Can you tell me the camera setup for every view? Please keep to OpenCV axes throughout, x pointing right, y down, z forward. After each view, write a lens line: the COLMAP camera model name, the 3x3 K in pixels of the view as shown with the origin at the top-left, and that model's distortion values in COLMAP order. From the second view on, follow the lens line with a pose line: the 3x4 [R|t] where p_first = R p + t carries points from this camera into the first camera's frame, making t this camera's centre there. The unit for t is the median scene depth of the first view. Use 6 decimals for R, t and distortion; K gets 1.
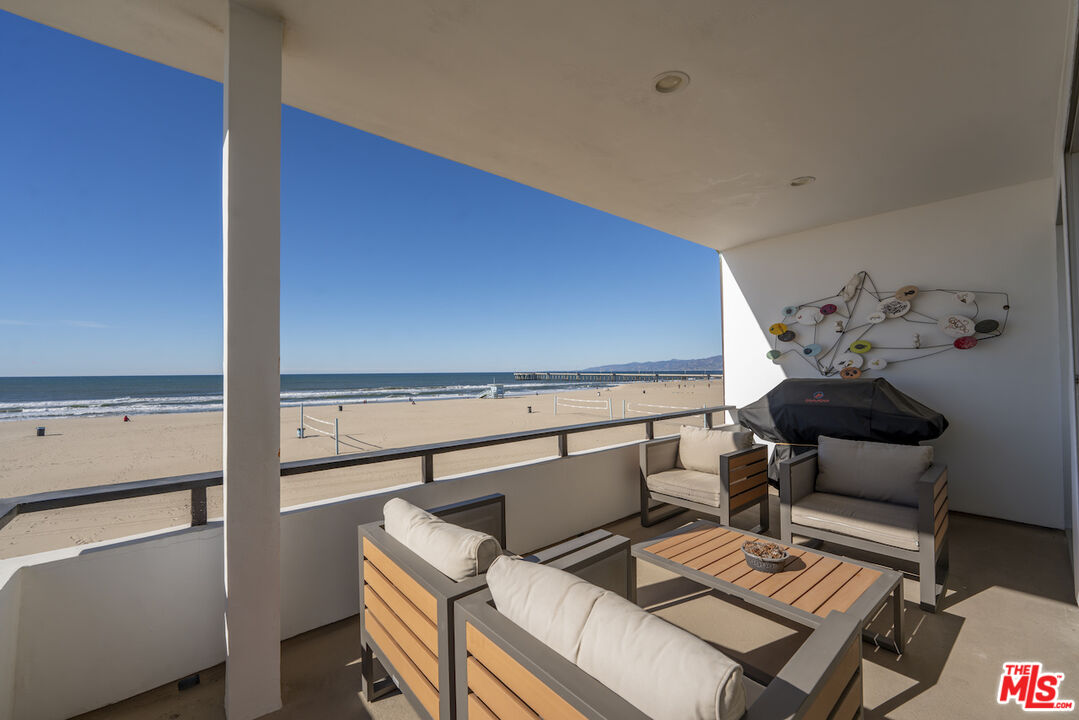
lens RADIAL K [[435.4, 0, 528.0], [0, 435.4, 362.2], [0, 0, 1]] dist [0.001751, -0.001164]
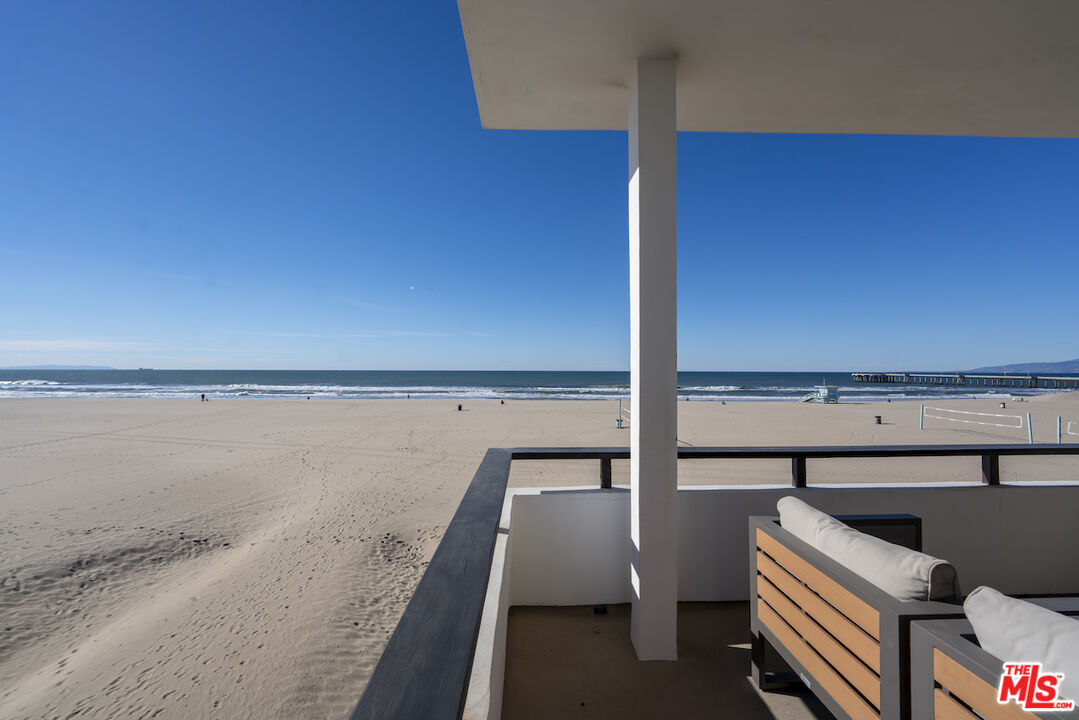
lens RADIAL K [[435.4, 0, 534.9], [0, 435.4, 363.5], [0, 0, 1]] dist [0.001751, -0.001164]
pose [[0.792079, 0.002296, -0.610414, -0.162800], [0.002351, 0.999974, 0.006812, 0.003896], [0.610414, -0.006831, 0.792053, -0.132025]]
